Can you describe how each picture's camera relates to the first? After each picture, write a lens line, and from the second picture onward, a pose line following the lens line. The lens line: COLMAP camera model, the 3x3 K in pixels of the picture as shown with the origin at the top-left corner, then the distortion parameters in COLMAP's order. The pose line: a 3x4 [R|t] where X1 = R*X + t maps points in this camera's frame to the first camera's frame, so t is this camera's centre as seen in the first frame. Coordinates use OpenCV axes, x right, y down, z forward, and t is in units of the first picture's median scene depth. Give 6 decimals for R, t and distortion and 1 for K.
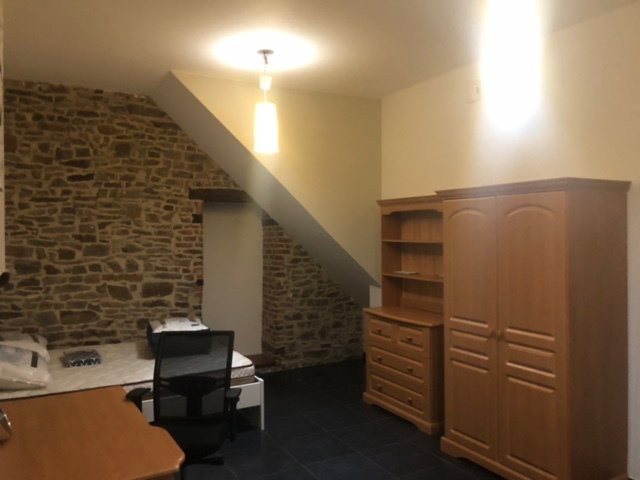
lens RADIAL K [[533.9, 0, 317.1], [0, 533.9, 239.8], [0, 0, 1]] dist [0.058710, -0.047103]
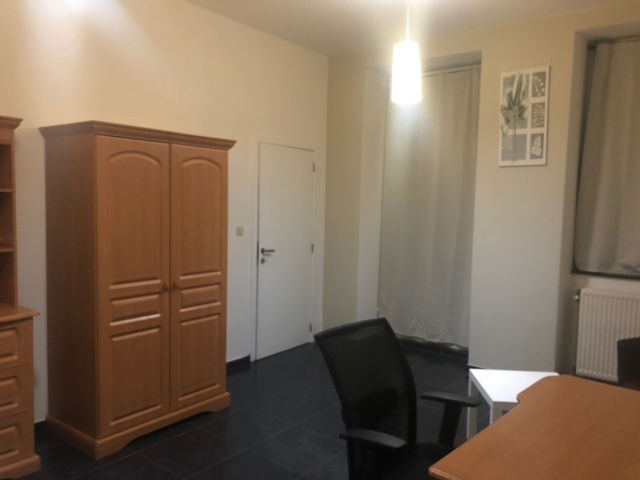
lens RADIAL K [[533.9, 0, 318.9], [0, 533.9, 240.7], [0, 0, 1]] dist [0.058710, -0.047103]
pose [[-0.395192, -0.075457, 0.915494, -0.398205], [-0.007425, 0.996850, 0.078957, 0.008710], [-0.918568, 0.024405, -0.394508, 0.684609]]
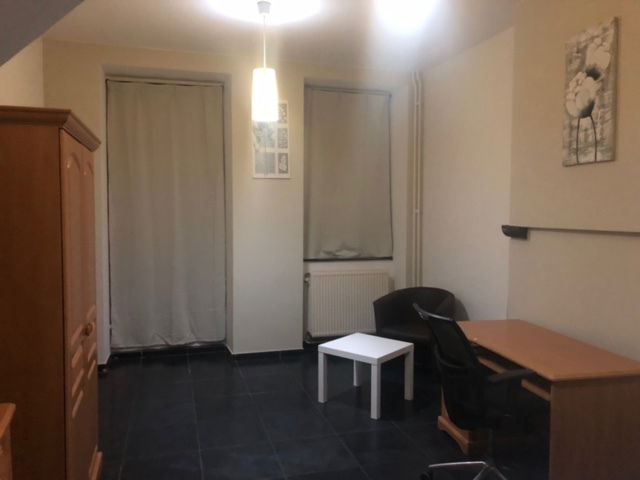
lens RADIAL K [[533.9, 0, 317.9], [0, 533.9, 246.7], [0, 0, 1]] dist [0.058710, -0.047103]
pose [[-0.977841, -0.013567, 0.208907, -0.019706], [0.005122, 0.996049, 0.088663, -0.005034], [-0.209284, 0.087768, -0.973908, 1.067111]]
